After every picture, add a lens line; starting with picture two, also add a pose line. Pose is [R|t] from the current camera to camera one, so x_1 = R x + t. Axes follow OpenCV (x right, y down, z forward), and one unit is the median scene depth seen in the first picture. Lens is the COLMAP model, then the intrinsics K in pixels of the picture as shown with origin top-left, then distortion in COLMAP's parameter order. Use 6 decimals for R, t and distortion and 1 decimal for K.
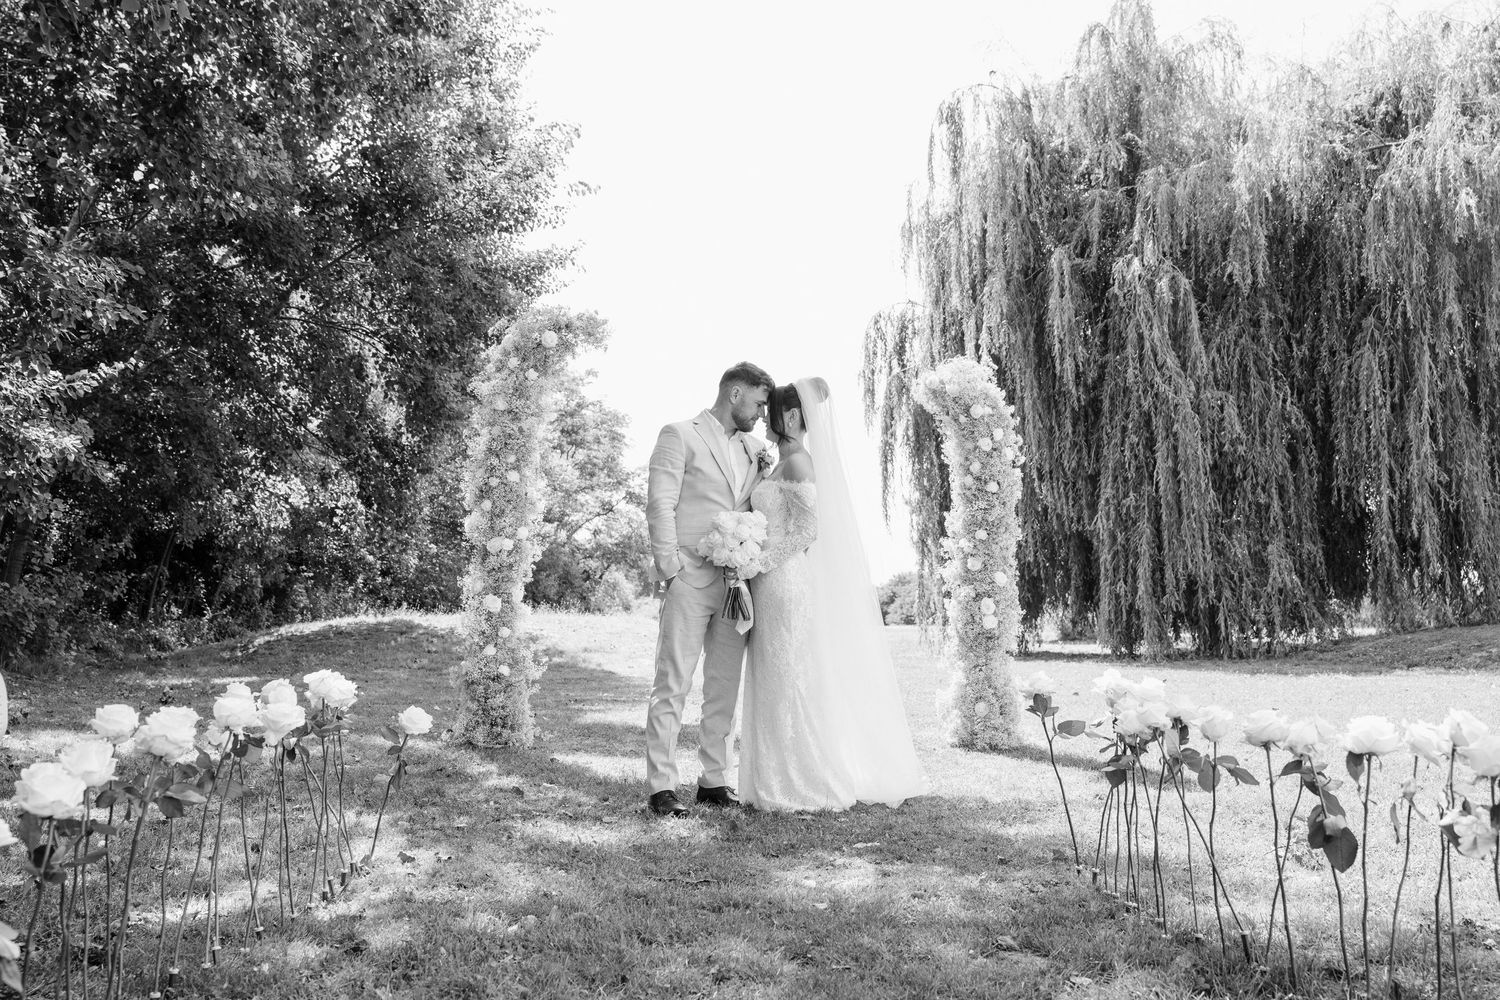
lens RADIAL K [[1095.8, 0, 750.0], [0, 1095.8, 500.0], [0, 0, 1]] dist [0.022925, 0.001392]
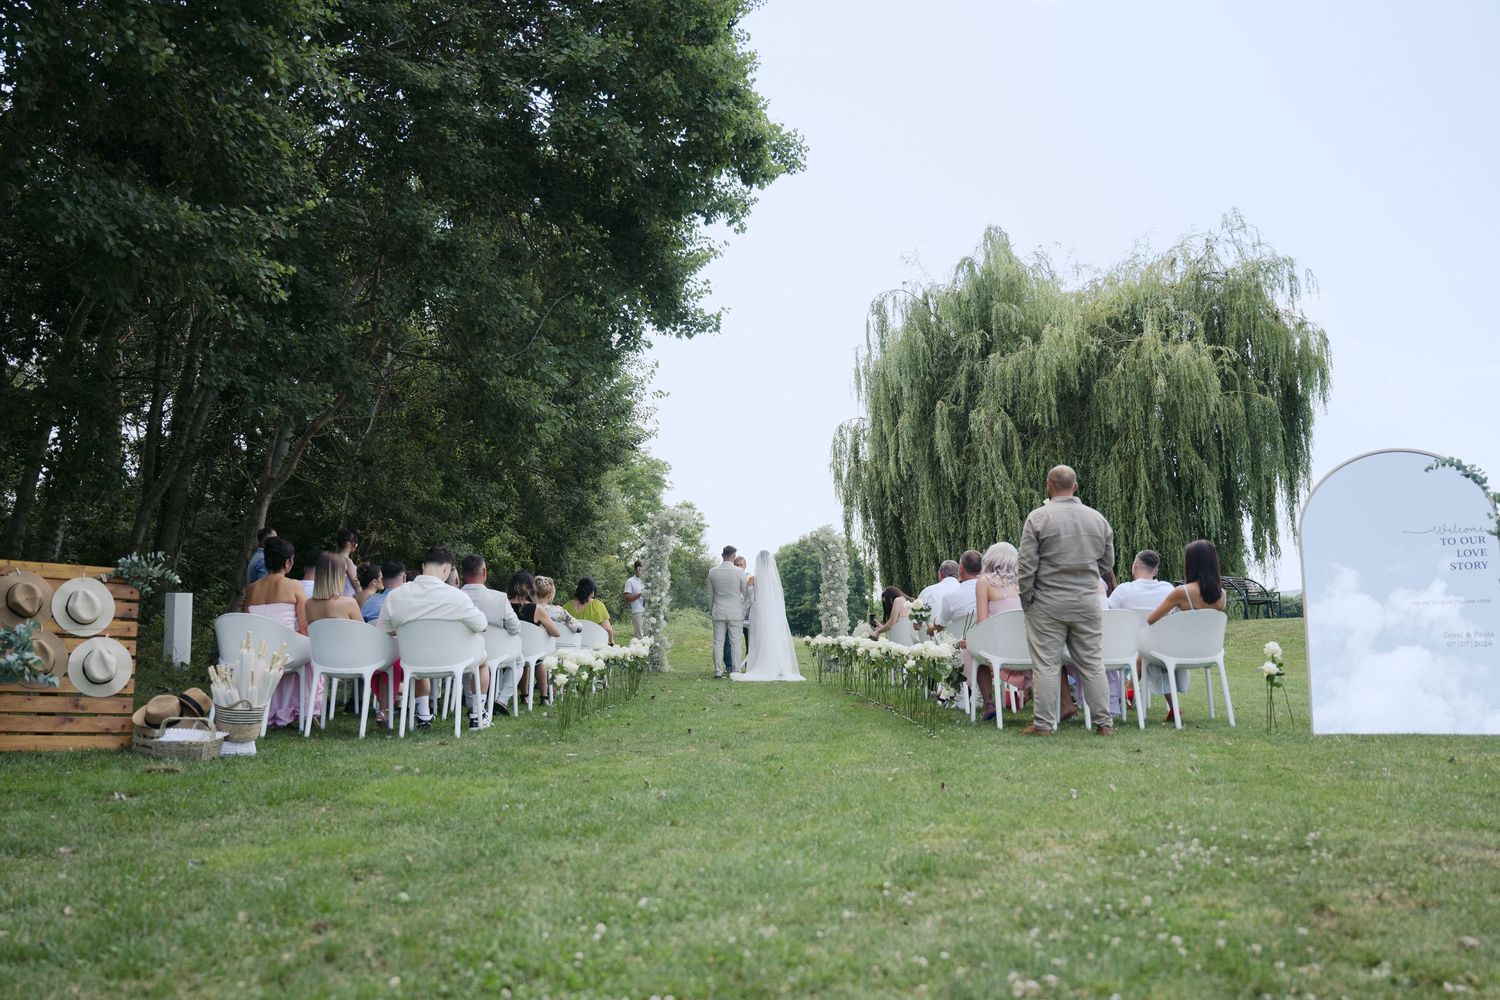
lens RADIAL K [[1321.6, 0, 732.6], [0, 1321.6, 503.6], [0, 0, 1]] dist [0.002019, 0.001405]
pose [[0.999253, -0.014526, -0.035798, 0.038958], [0.014965, 0.999816, 0.012041, -0.104658], [0.035616, -0.012568, 0.999287, -1.023317]]
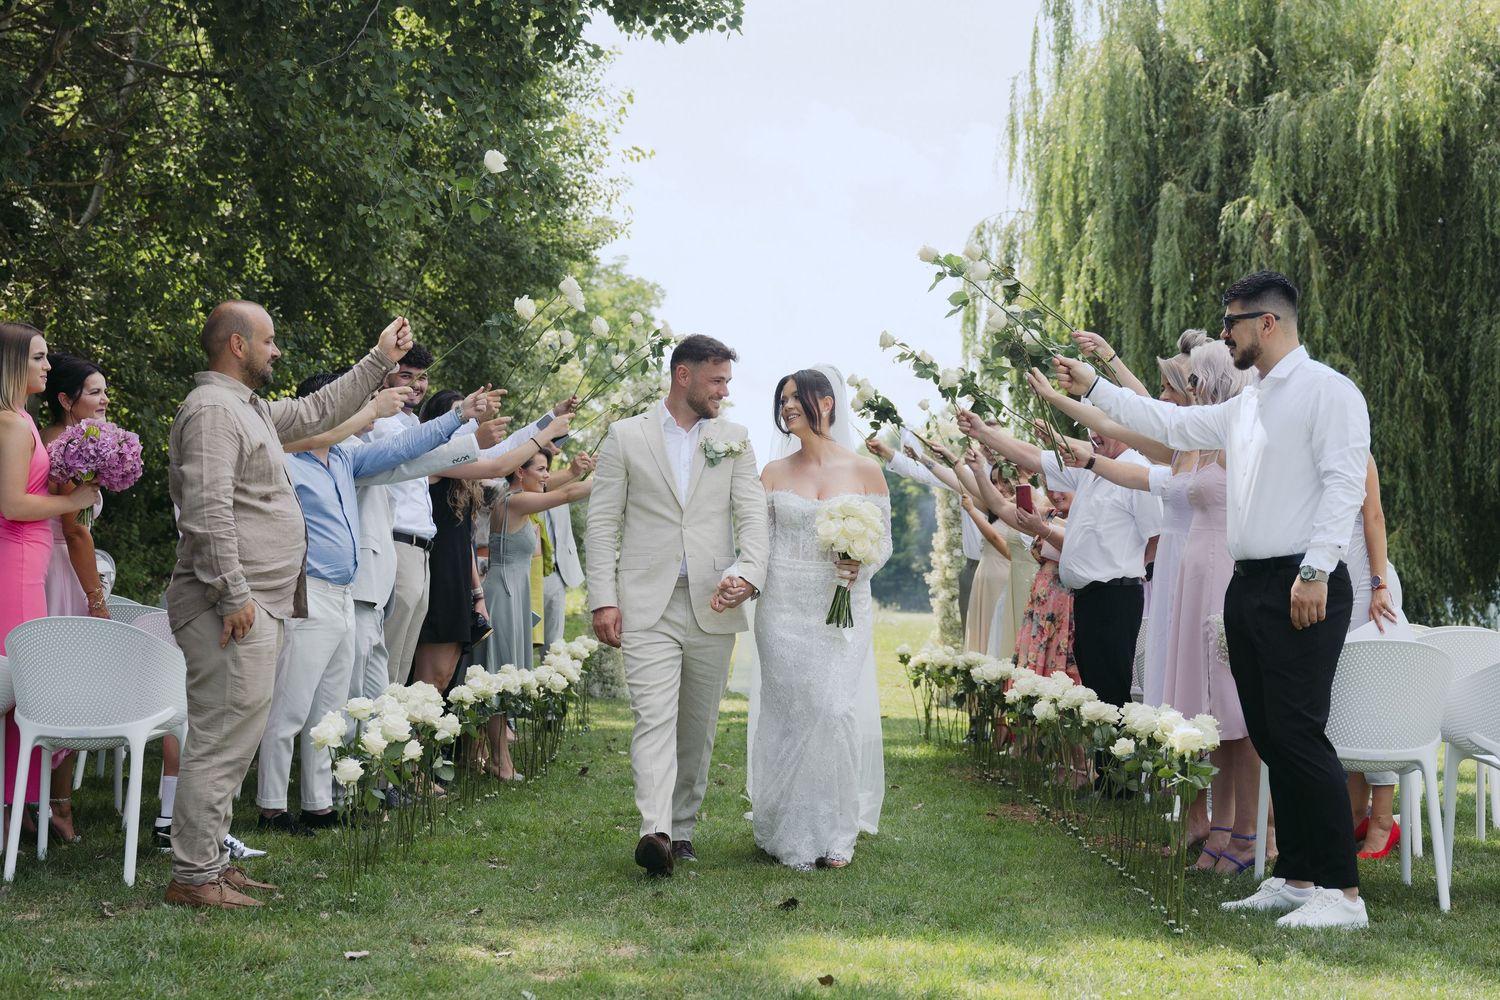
lens RADIAL K [[2301.2, 0, 647.8], [0, 2301.2, 427.9], [0, 0, 1]] dist [-0.013460, 0.024461]
pose [[0.995616, 0.015287, -0.092279, 0.042516], [-0.011323, 0.998997, 0.043321, -0.111548], [0.092849, -0.042086, 0.994790, -0.863593]]
